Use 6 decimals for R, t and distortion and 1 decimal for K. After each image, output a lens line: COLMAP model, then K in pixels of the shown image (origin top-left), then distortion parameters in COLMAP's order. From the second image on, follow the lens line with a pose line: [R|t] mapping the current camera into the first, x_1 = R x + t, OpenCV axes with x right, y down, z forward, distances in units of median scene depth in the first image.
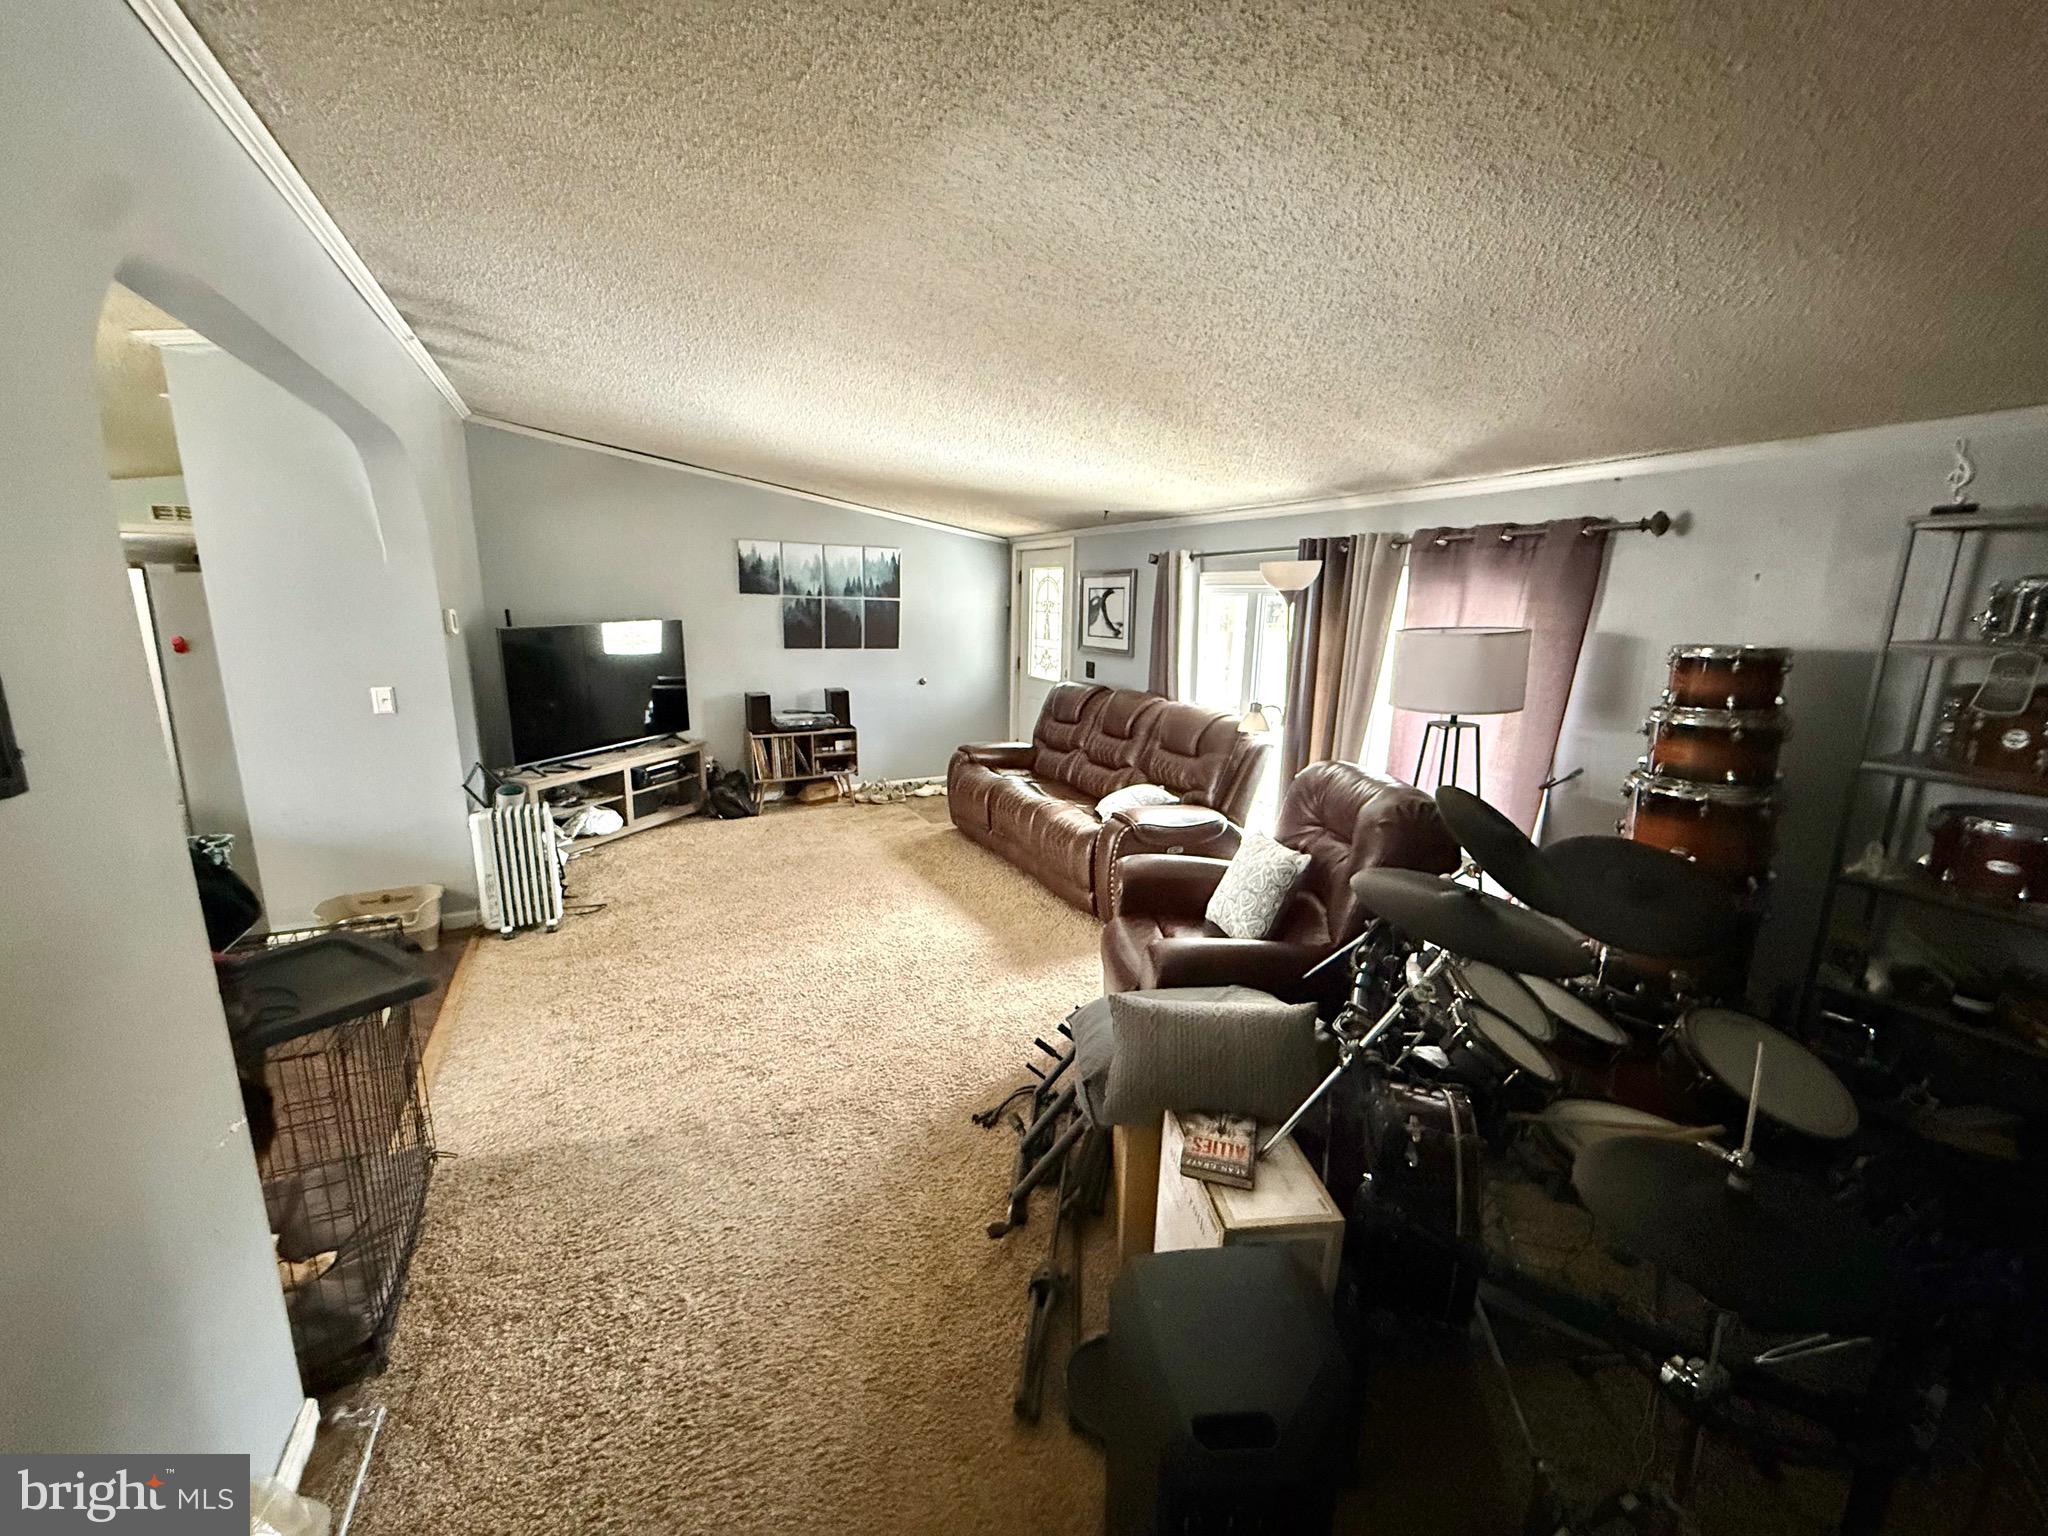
lens RADIAL K [[810.7, 0, 1024.0], [0, 810.7, 768.0], [0, 0, 1]] dist [-0.001156, -0.000291]
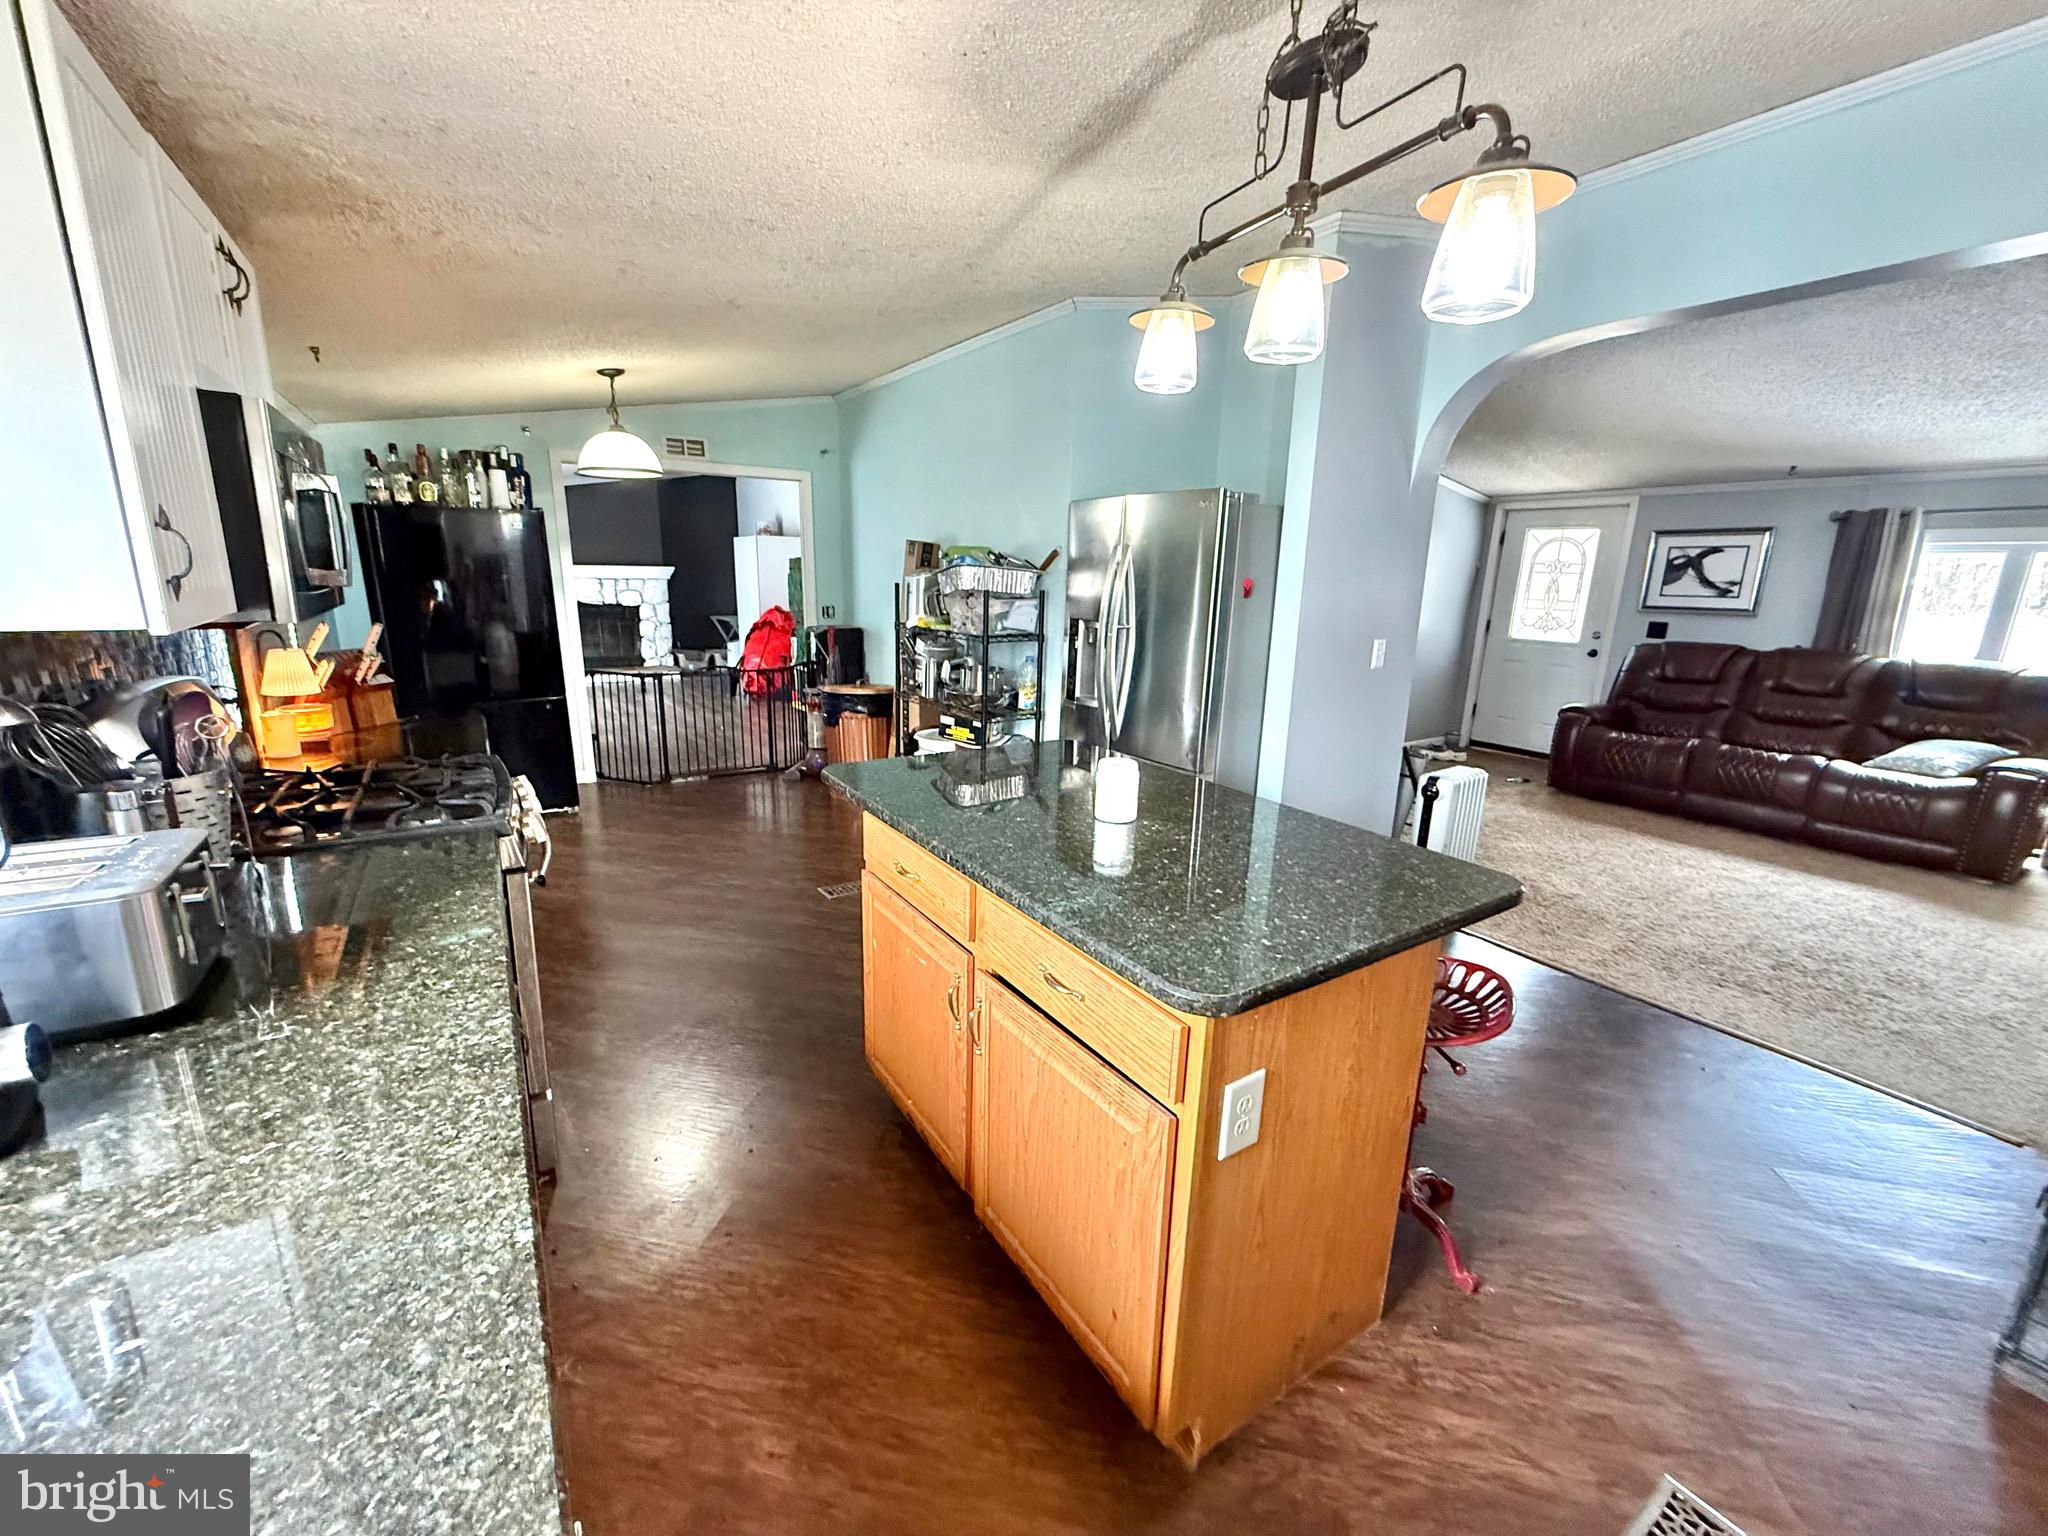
lens RADIAL K [[810.7, 0, 1024.0], [0, 810.7, 768.0], [0, 0, 1]] dist [-0.001156, -0.000291]
pose [[0.995324, -0.018008, 0.094896, -0.805406], [0.015148, 0.999412, 0.030769, 0.005824], [-0.095394, -0.029188, 0.995012, 0.080495]]
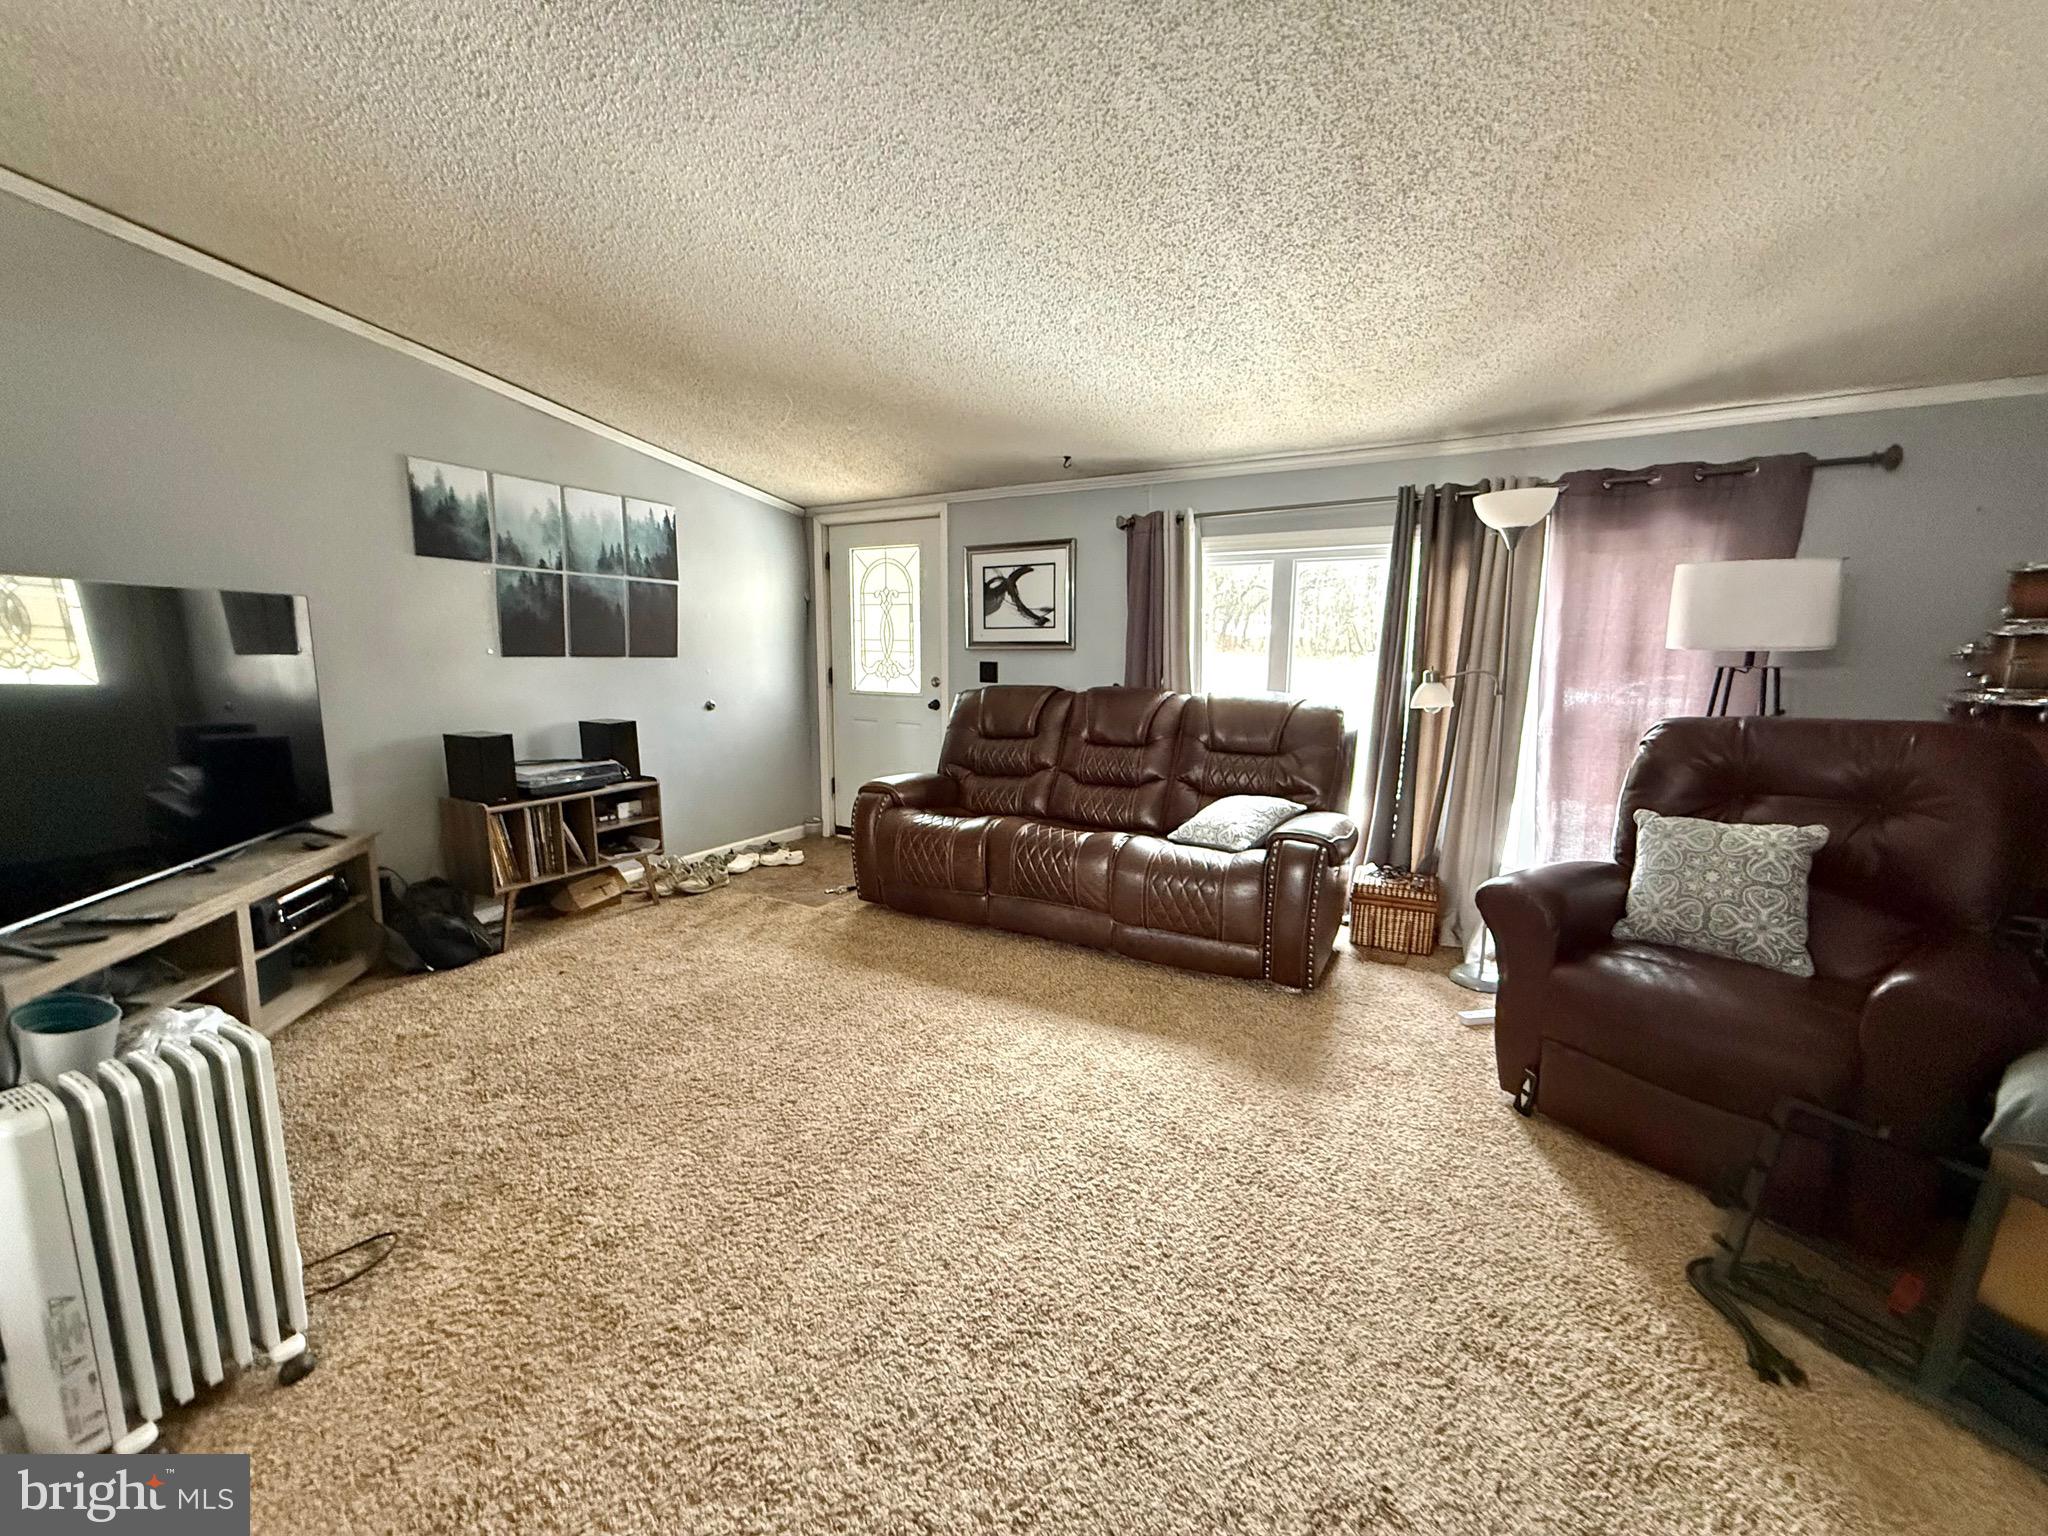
lens RADIAL K [[810.7, 0, 1024.0], [0, 810.7, 768.0], [0, 0, 1]] dist [-0.001156, -0.000291]
pose [[0.836057, -0.095898, 0.540197, -0.325718], [0.123144, 0.992284, -0.014434, -0.014451], [-0.534645, 0.078590, 0.841415, 0.339663]]
